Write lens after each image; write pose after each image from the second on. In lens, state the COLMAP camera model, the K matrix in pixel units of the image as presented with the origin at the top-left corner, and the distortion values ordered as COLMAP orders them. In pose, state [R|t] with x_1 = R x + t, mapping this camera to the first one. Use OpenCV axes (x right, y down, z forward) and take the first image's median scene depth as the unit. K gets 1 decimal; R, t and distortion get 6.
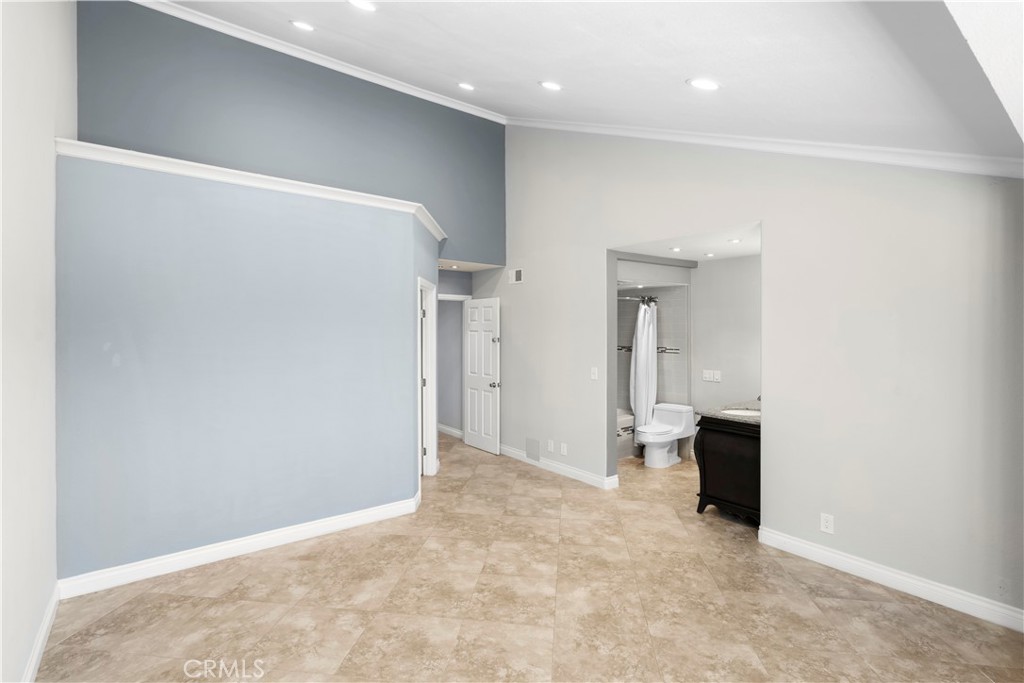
lens RADIAL K [[465.0, 0, 513.5], [0, 465.0, 331.0], [0, 0, 1]] dist [0.000960, 0.000446]
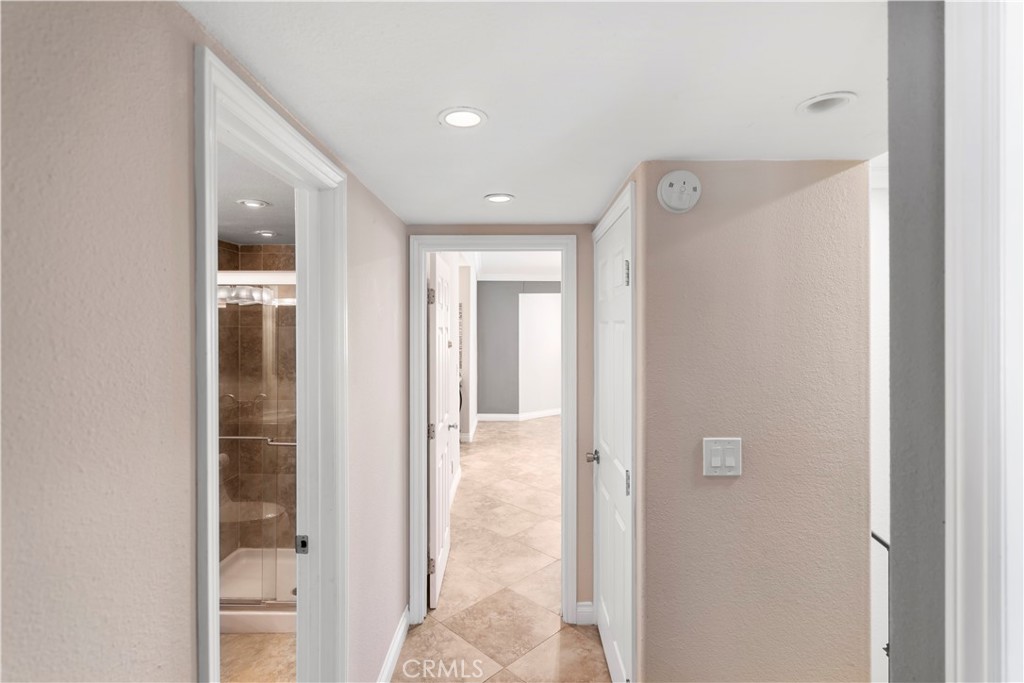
lens RADIAL K [[507.0, 0, 510.7], [0, 507.0, 333.9], [0, 0, 1]] dist [-0.002888, 0.000876]
pose [[-0.791414, -0.002734, 0.611274, -0.882856], [0.007109, 0.999881, 0.013675, 0.014372], [-0.611239, 0.015168, -0.791301, 2.759301]]
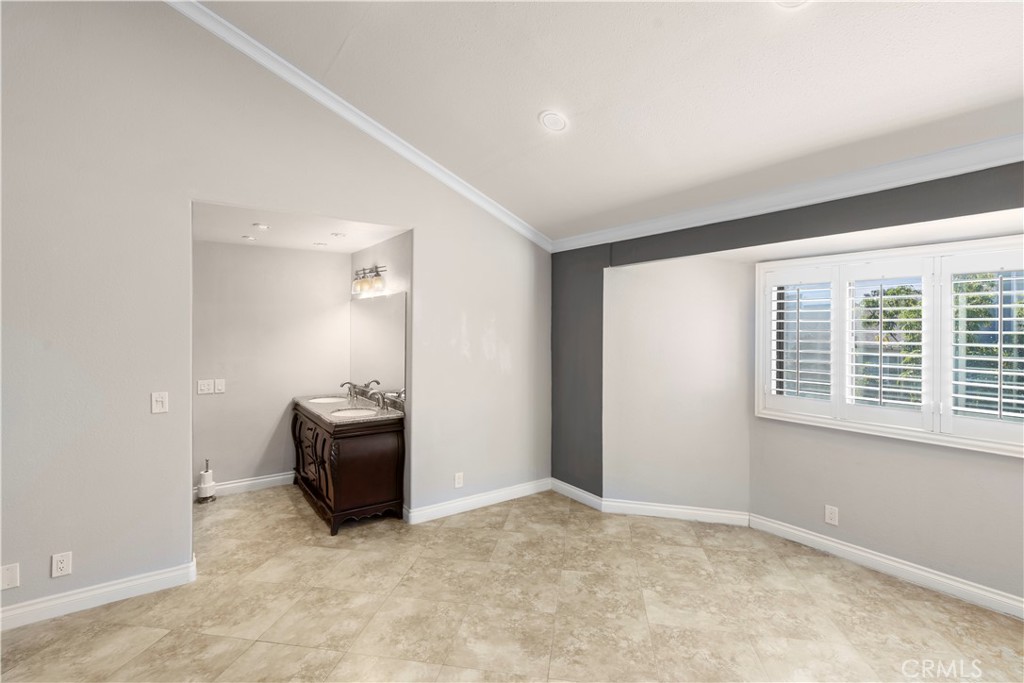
lens RADIAL K [[480.1, 0, 490.8], [0, 480.1, 338.6], [0, 0, 1]] dist [-0.005131, 0.002506]
pose [[0.069180, -0.023910, 0.997318, -0.622996], [0.004447, 0.999710, 0.023659, -0.000278], [-0.997594, 0.002799, 0.069266, 0.838675]]
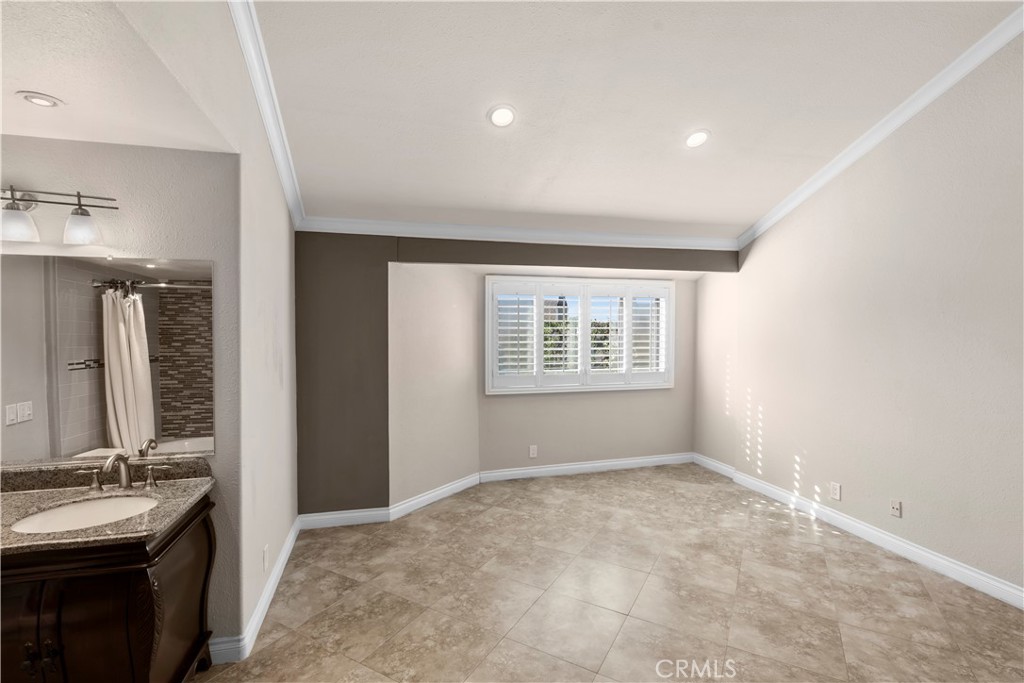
lens RADIAL K [[480.1, 0, 520.5], [0, 480.1, 343.2], [0, 0, 1]] dist [-0.005131, 0.002506]
pose [[-0.928600, -0.011143, 0.370916, -0.061668], [0.002960, 0.999295, 0.037430, 0.002474], [-0.371072, 0.035855, -0.927912, 1.642296]]
